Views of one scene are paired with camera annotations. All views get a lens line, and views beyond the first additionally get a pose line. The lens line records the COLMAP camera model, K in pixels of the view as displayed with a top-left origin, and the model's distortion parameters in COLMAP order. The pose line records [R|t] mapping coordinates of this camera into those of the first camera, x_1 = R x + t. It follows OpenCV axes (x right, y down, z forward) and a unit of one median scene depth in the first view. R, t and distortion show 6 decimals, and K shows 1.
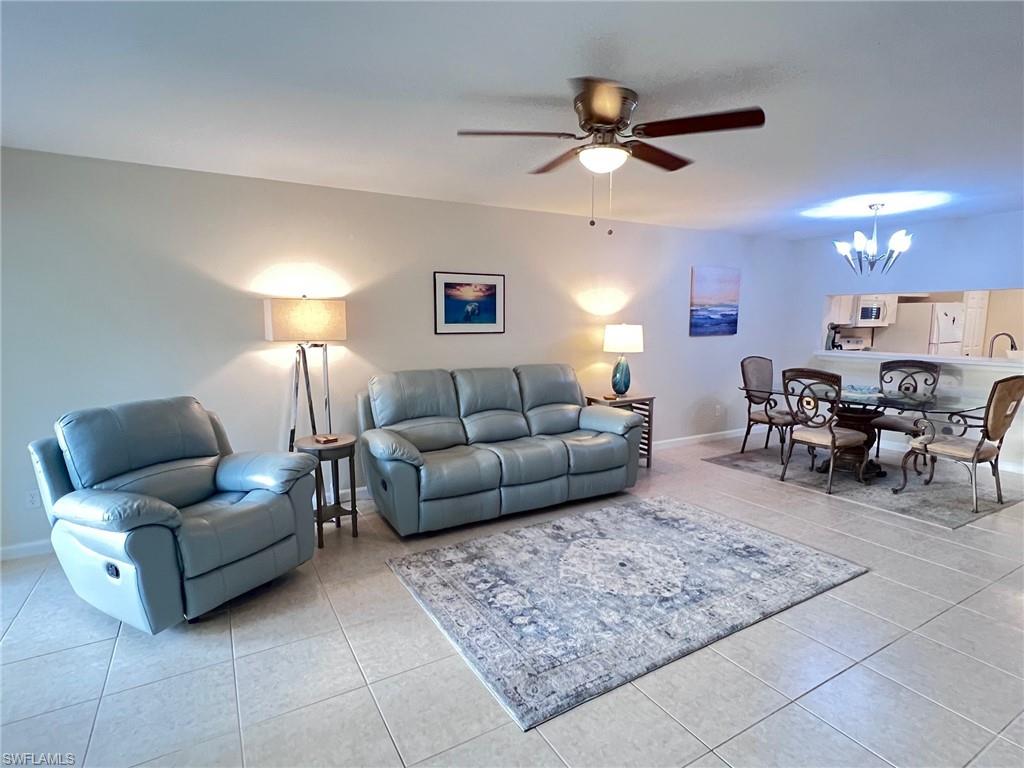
lens RADIAL K [[532.1, 0, 511.6], [0, 532.1, 386.5], [0, 0, 1]] dist [-0.002245, -0.000088]
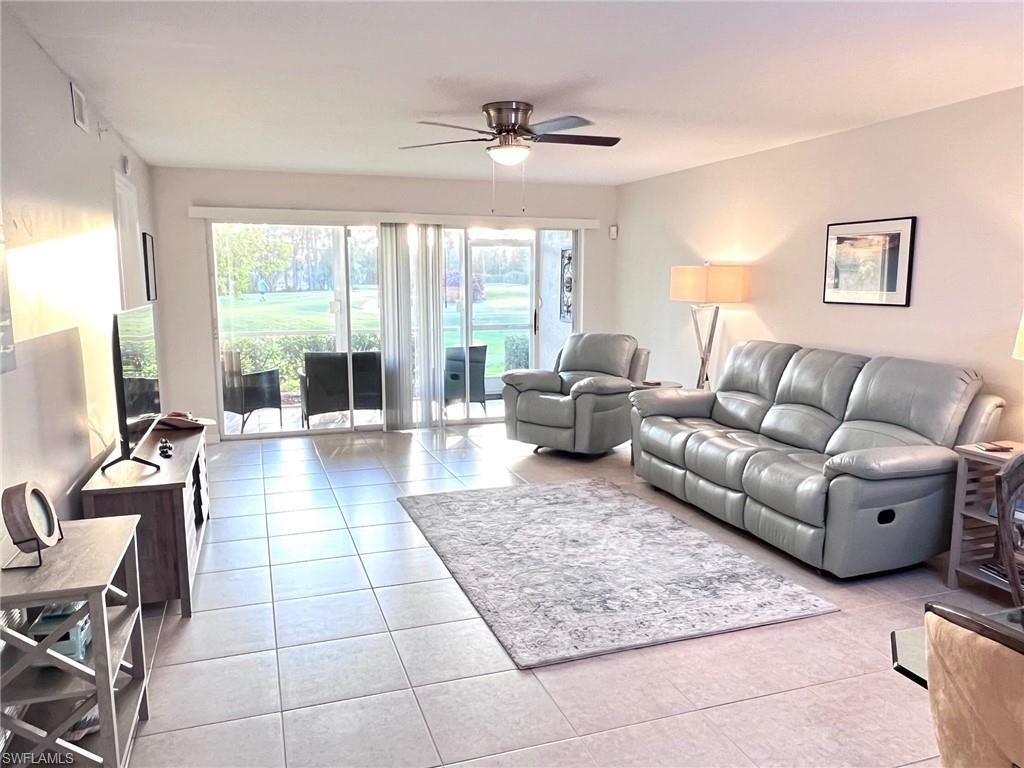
lens RADIAL K [[742.0, 0, 503.6], [0, 742.0, 387.4], [0, 0, 1]] dist [0.002355, 0.004859]
pose [[-0.193568, 0.141150, -0.970880, 1.215964], [-0.132719, 0.976732, 0.168462, -0.114947], [0.972068, 0.161463, -0.170331, 0.867996]]
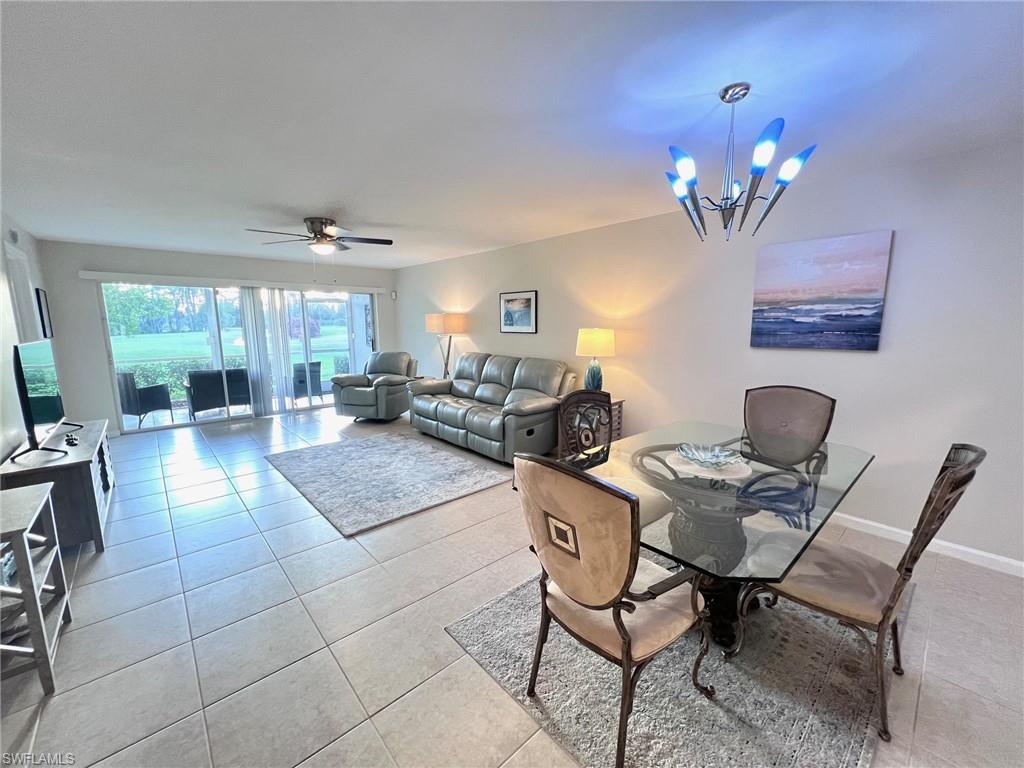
lens RADIAL K [[413.3, 0, 510.8], [0, 413.3, 384.0], [0, 0, 1]] dist [0.002164, 0.000002]
pose [[0.204754, 0.142684, -0.968358, 1.269257], [-0.126660, 0.984863, 0.118335, -0.112375], [0.970584, 0.098422, 0.219727, 0.899604]]
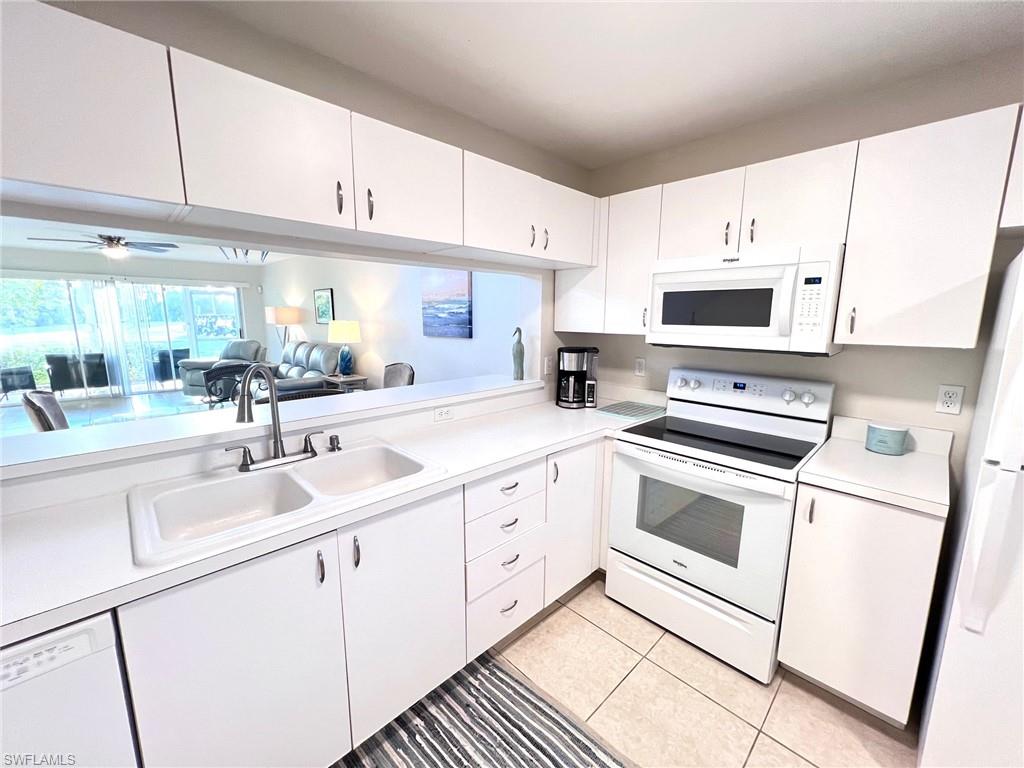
lens RADIAL K [[413.3, 0, 511.8], [0, 413.3, 380.9], [0, 0, 1]] dist [0.002164, 0.000002]
pose [[0.249397, 0.151080, -0.956544, 1.689655], [-0.137398, 0.983283, 0.119480, -0.195869], [0.958605, 0.101629, 0.265986, 1.506063]]
